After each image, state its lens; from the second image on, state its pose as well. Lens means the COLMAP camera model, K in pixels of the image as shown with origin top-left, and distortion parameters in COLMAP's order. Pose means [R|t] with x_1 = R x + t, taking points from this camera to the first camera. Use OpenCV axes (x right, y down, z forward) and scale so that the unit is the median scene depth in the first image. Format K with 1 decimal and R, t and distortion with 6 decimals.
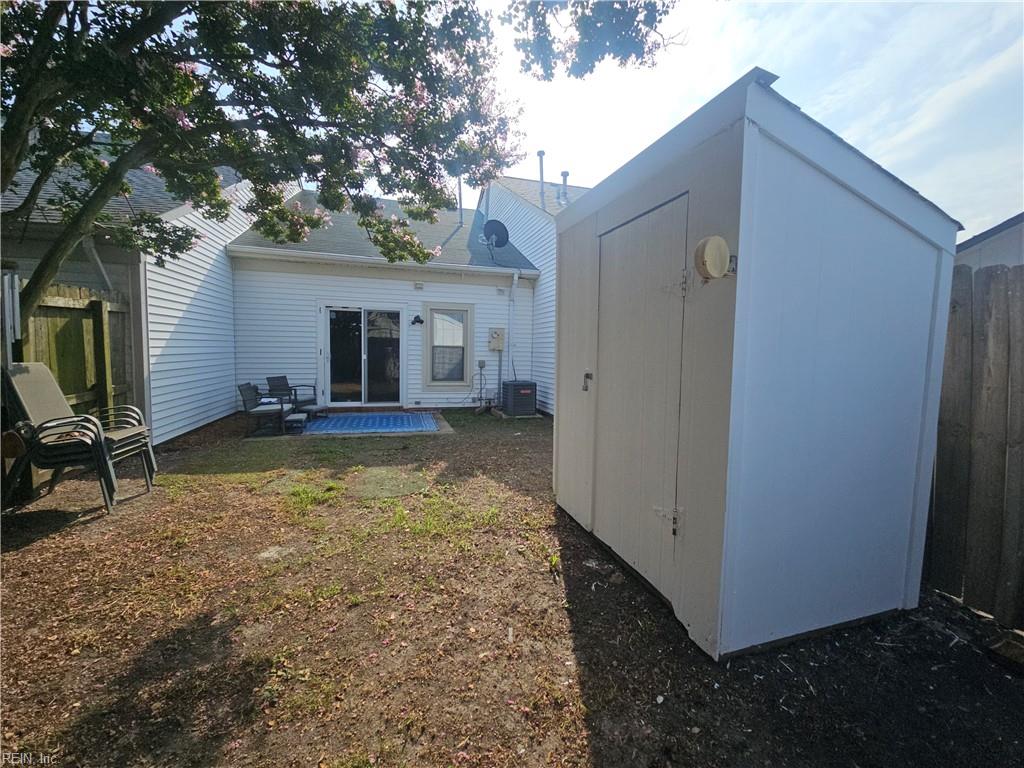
lens RADIAL K [[416.2, 0, 516.8], [0, 416.2, 377.4], [0, 0, 1]] dist [0.003954, -0.005766]
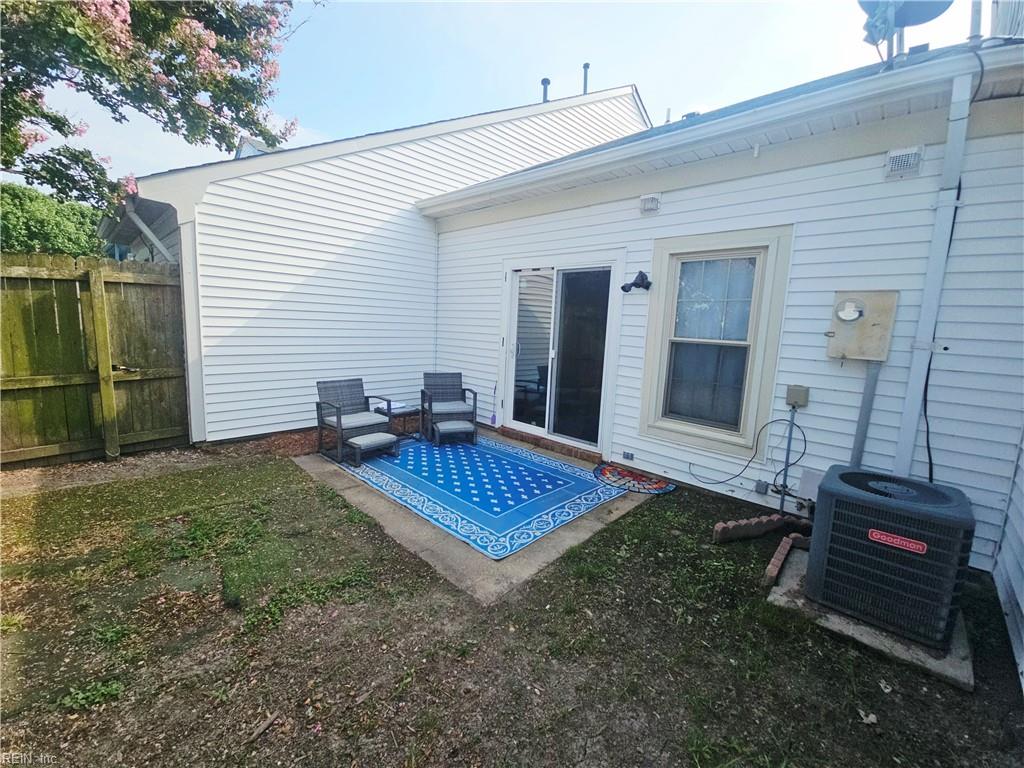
lens RADIAL K [[416.2, 0, 516.8], [0, 416.2, 377.4], [0, 0, 1]] dist [0.003954, -0.005766]
pose [[0.498366, 0.117303, -0.858995, 0.101840], [-0.094380, 0.992256, 0.080745, -0.055874], [0.861815, 0.040831, 0.505577, 0.636012]]
